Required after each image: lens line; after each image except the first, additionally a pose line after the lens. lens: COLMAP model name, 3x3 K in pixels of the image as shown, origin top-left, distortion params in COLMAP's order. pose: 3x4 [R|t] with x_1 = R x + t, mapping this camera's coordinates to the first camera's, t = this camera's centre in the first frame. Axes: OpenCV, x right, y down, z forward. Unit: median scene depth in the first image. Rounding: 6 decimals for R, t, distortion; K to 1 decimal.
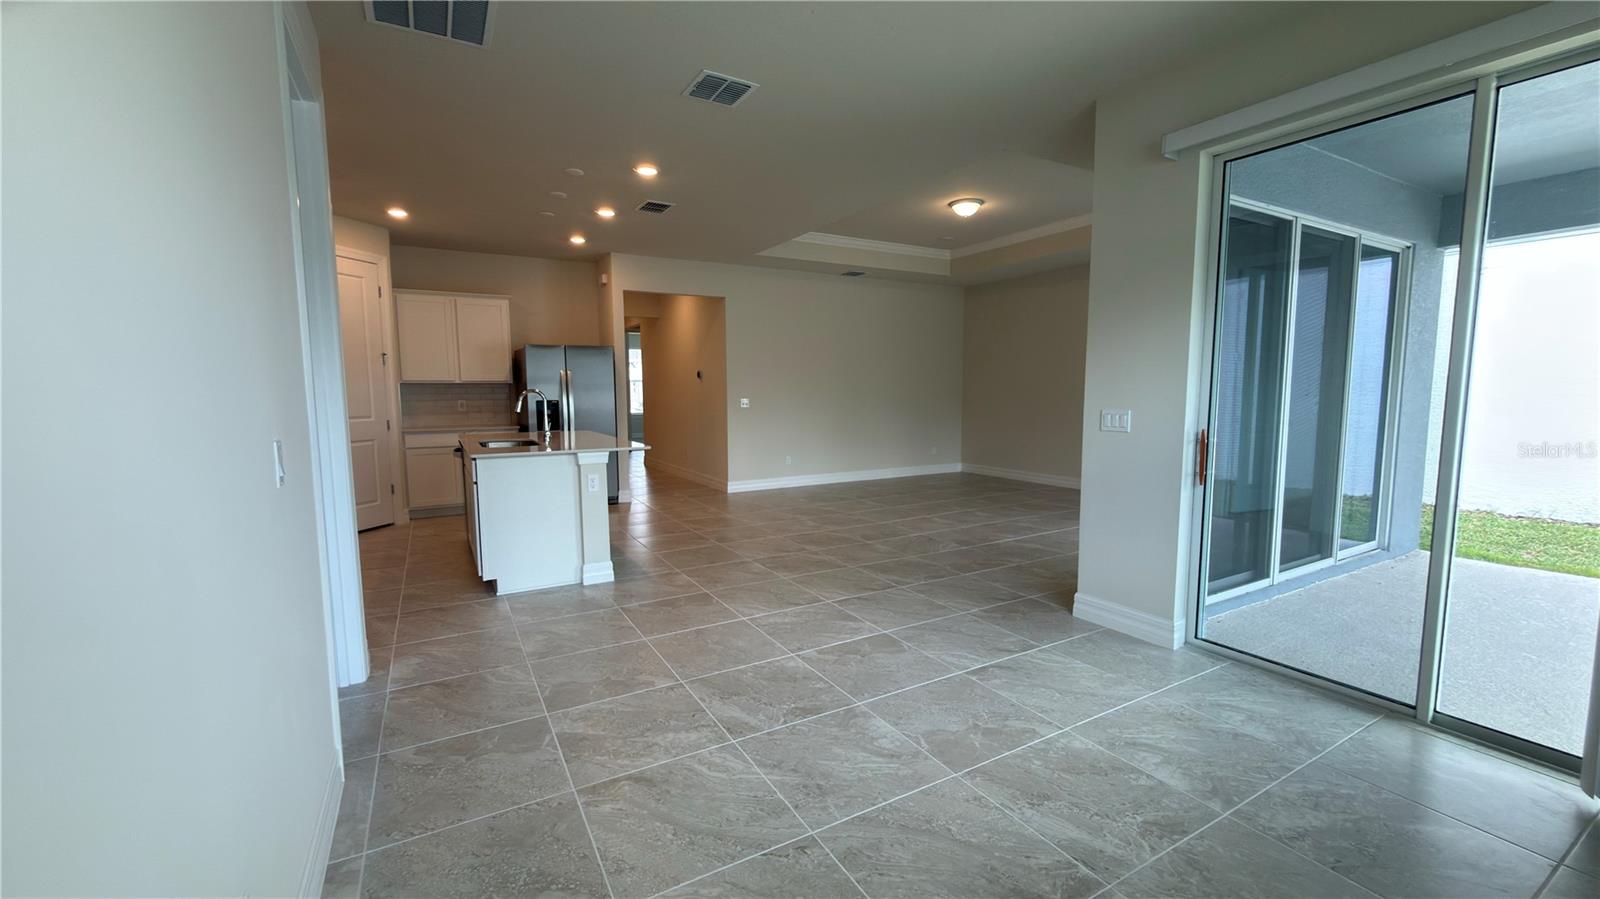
lens RADIAL K [[638.1, 0, 802.9], [0, 638.1, 452.3], [0, 0, 1]] dist [-0.002480, -0.000080]
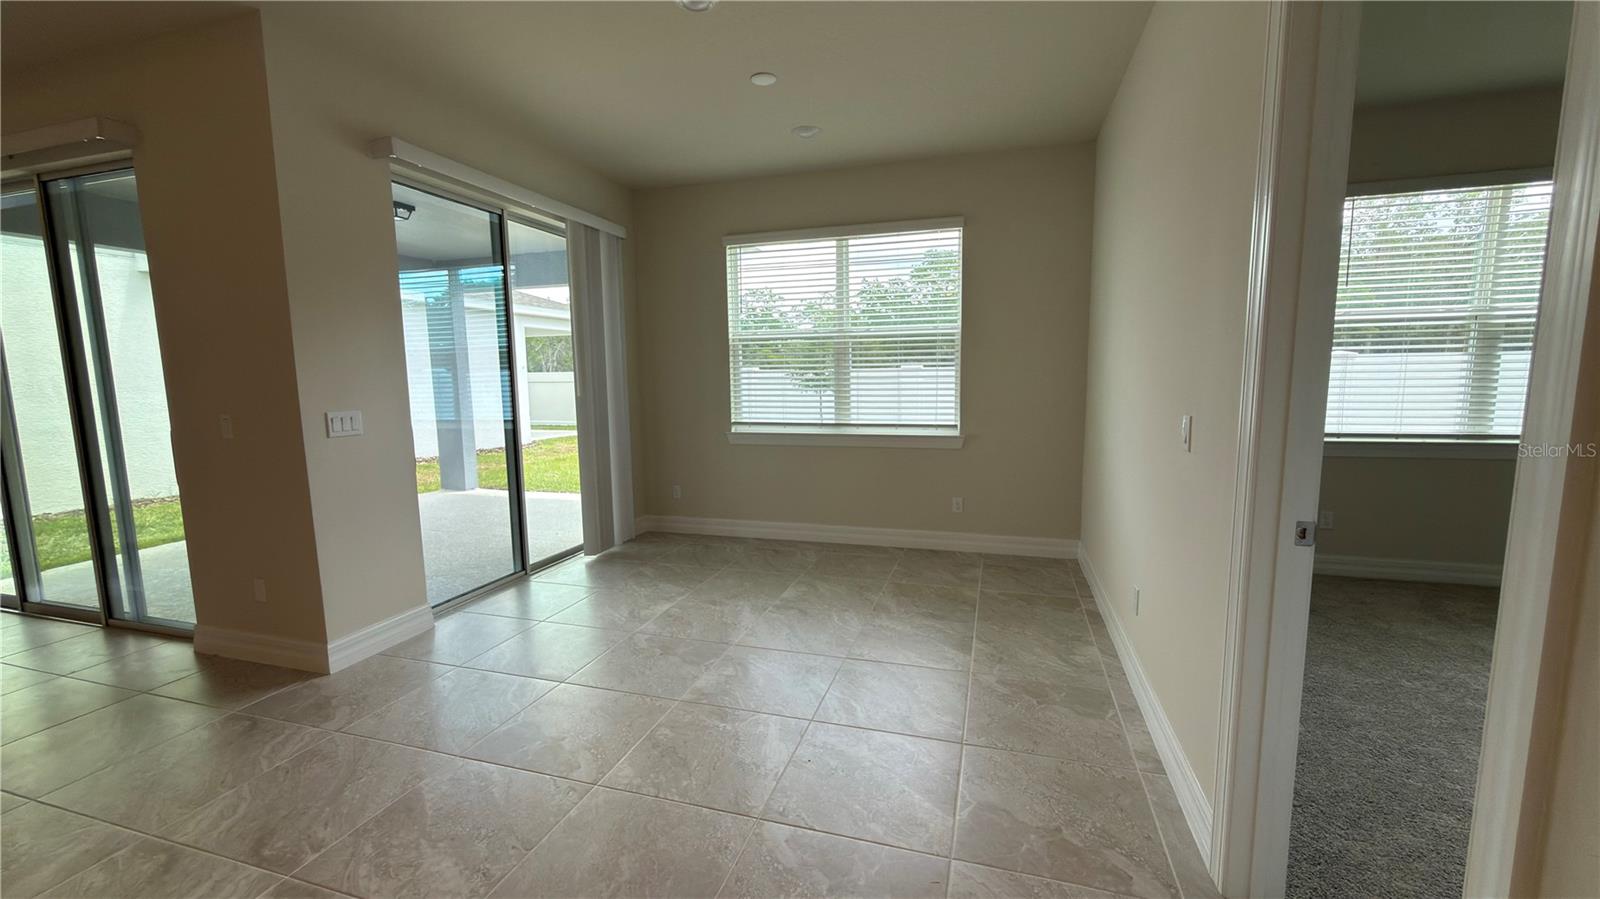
lens RADIAL K [[638.1, 0, 802.9], [0, 638.1, 452.3], [0, 0, 1]] dist [-0.002480, -0.000080]
pose [[-0.679236, -0.077112, 0.729858, -0.830769], [0.088132, 0.978699, 0.185423, -0.169863], [-0.728609, 0.190270, -0.657971, 1.626385]]
